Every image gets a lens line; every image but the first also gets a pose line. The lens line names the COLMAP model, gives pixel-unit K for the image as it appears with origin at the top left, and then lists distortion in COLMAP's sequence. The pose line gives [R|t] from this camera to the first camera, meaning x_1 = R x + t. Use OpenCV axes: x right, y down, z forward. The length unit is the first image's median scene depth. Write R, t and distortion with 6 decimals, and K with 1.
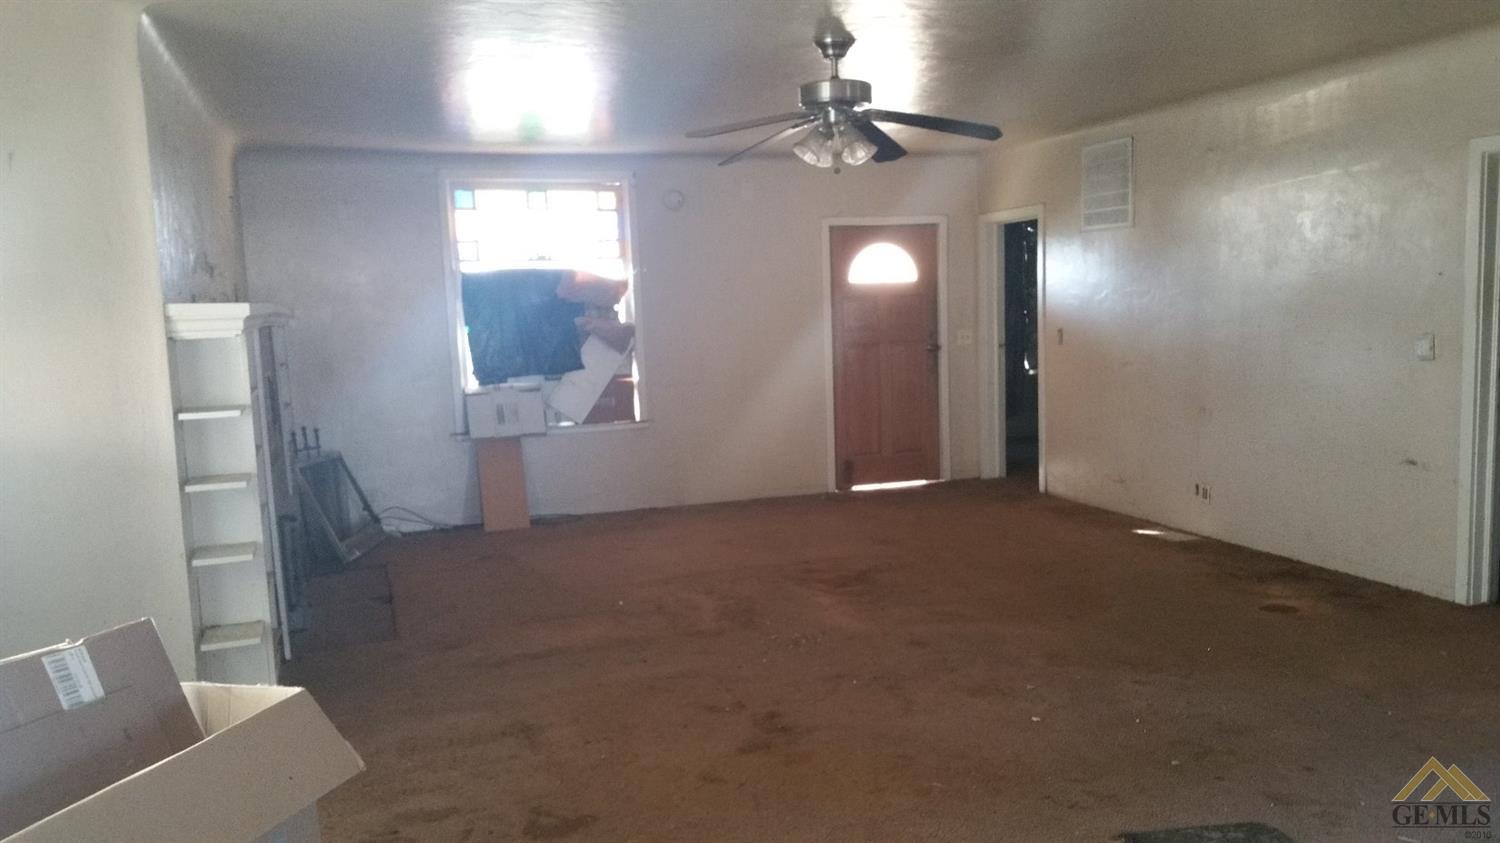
lens RADIAL K [[1226.3, 0, 750.0], [0, 1226.3, 421.5], [0, 0, 1]] dist [0.128850, -0.258363]
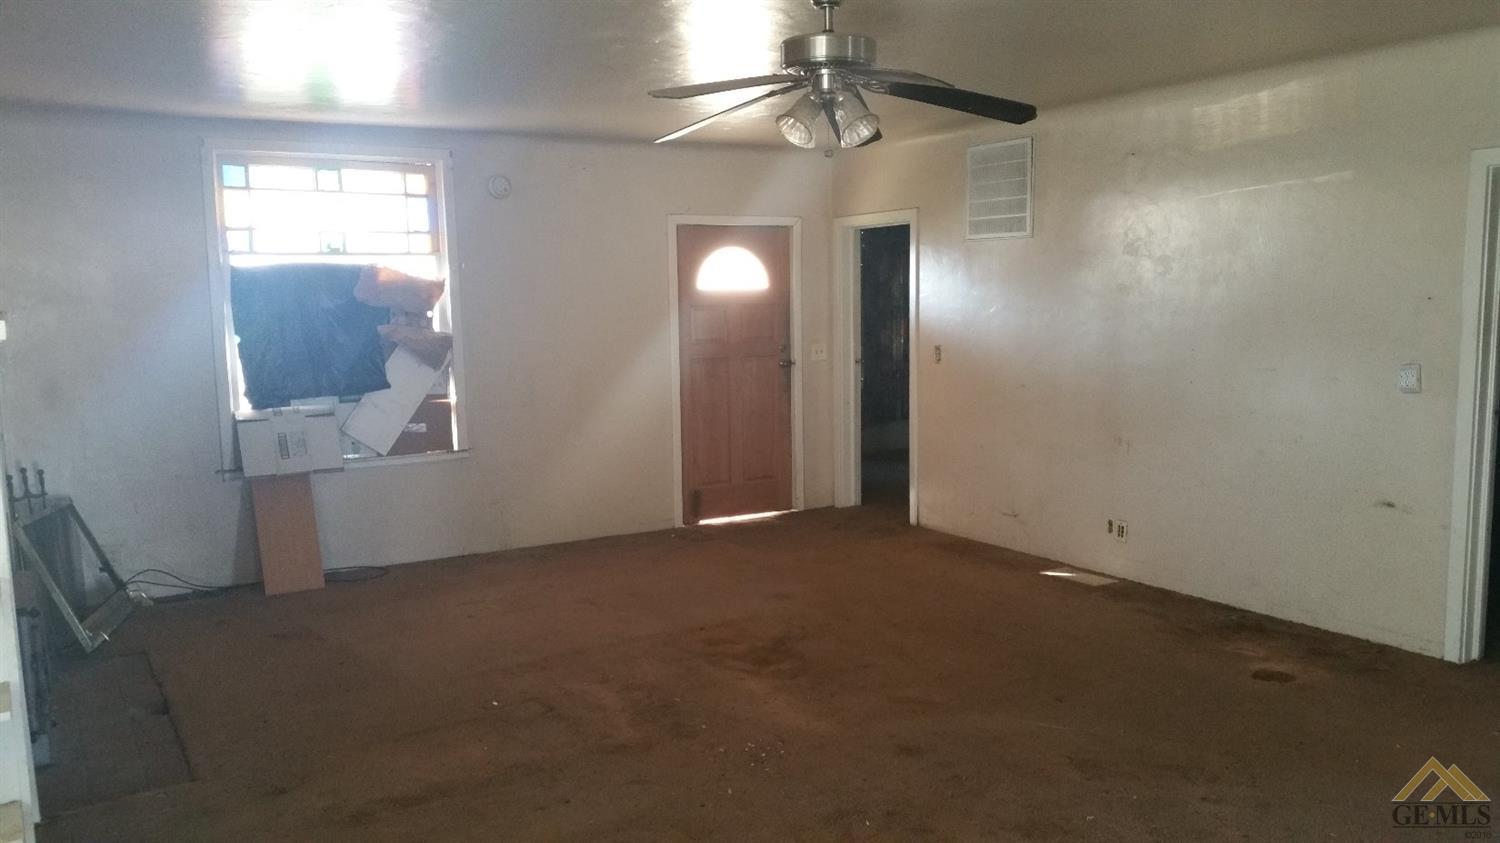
lens RADIAL K [[1226.3, 0, 750.0], [0, 1226.3, 421.5], [0, 0, 1]] dist [0.128850, -0.258363]
pose [[0.975811, -0.003968, 0.218580, -0.082695], [0.004042, 0.999992, 0.000107, -0.020180], [-0.218579, 0.000779, 0.975819, 0.144976]]
